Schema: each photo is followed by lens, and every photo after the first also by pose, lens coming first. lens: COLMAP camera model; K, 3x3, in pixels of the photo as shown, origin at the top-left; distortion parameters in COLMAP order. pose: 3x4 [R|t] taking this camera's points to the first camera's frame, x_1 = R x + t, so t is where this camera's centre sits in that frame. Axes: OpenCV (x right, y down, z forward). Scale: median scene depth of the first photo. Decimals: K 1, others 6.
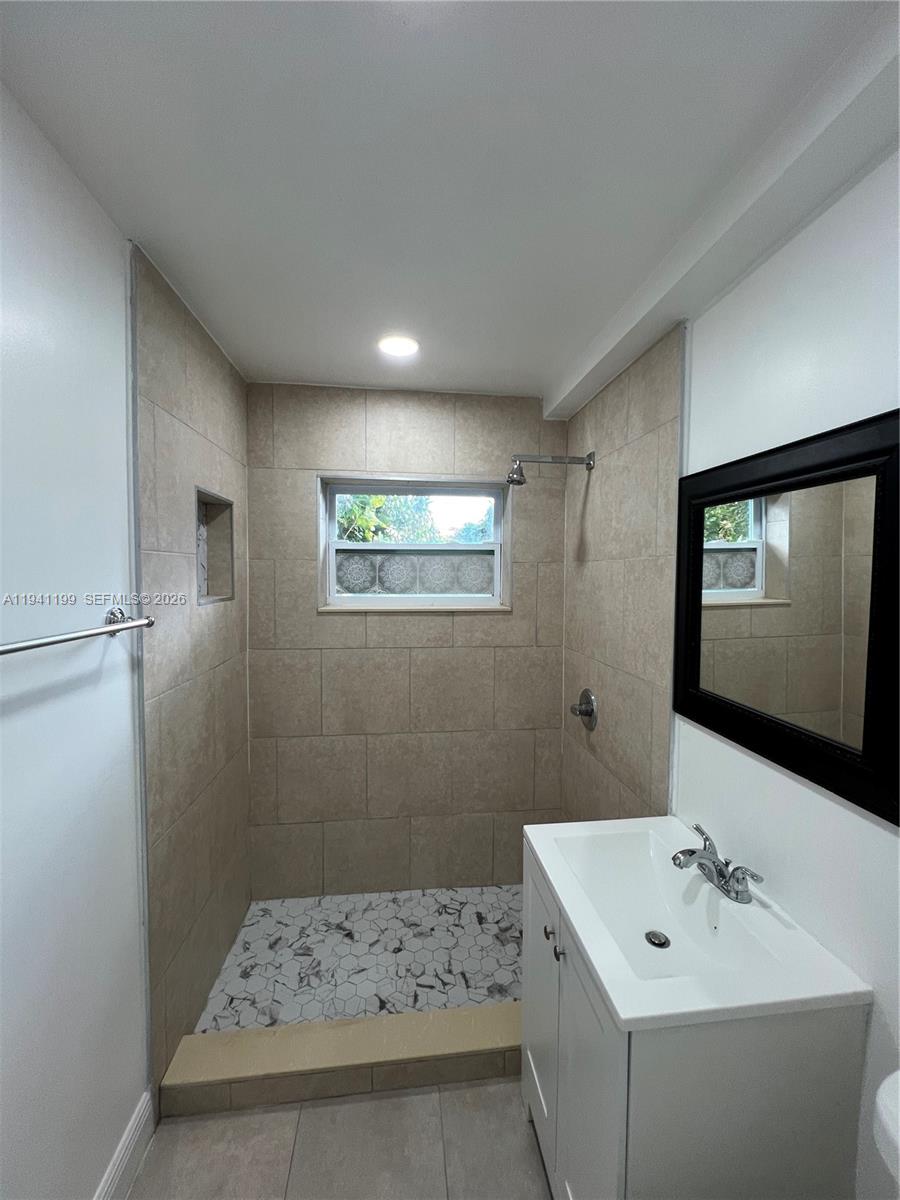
lens RADIAL K [[480.2, 0, 453.4], [0, 480.2, 598.3], [0, 0, 1]] dist [-0.000408, -0.000366]
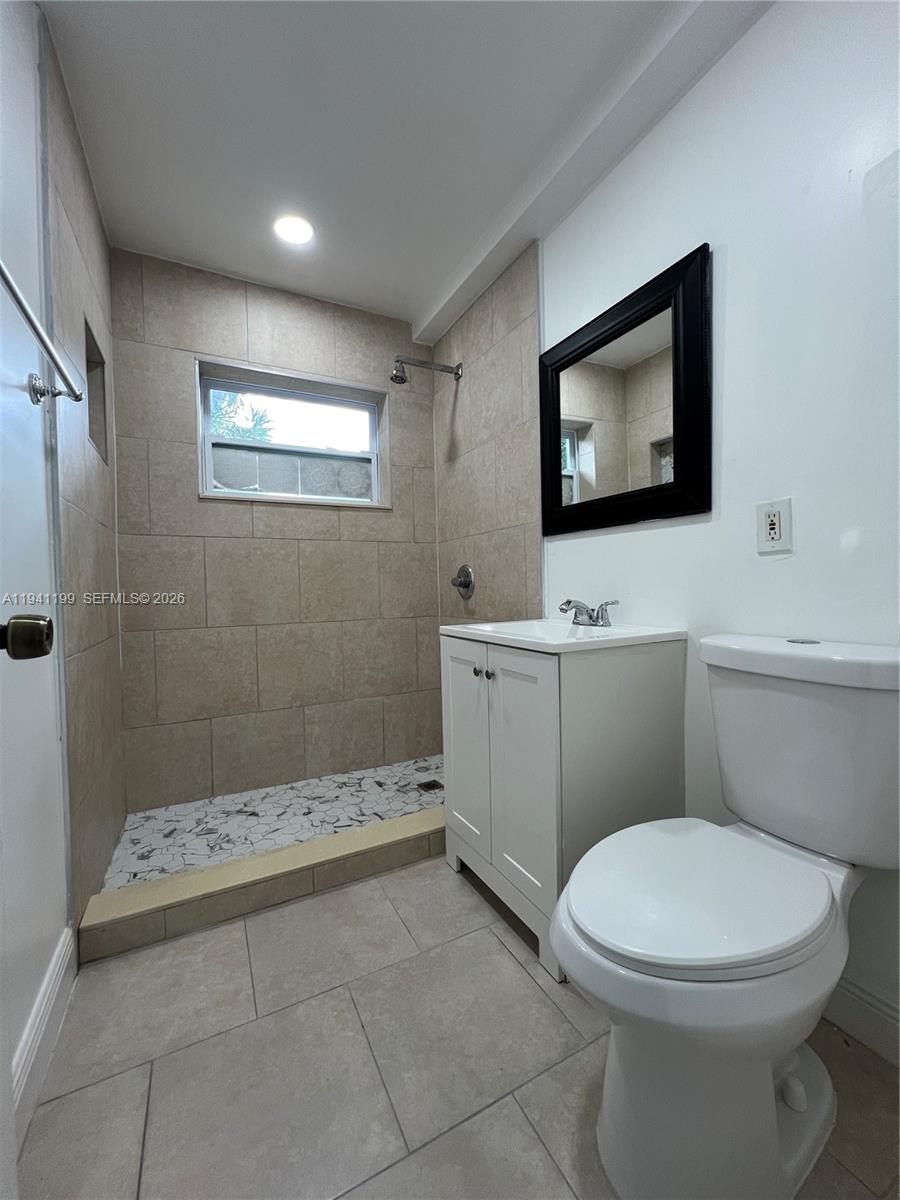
lens RADIAL K [[479.9, 0, 454.1], [0, 479.9, 595.8], [0, 0, 1]] dist [-0.004416, -0.000345]
pose [[0.933773, -0.035005, 0.356149, -0.155443], [0.046394, 0.998647, -0.023484, 0.275865], [-0.354845, 0.038452, 0.934134, -0.080117]]
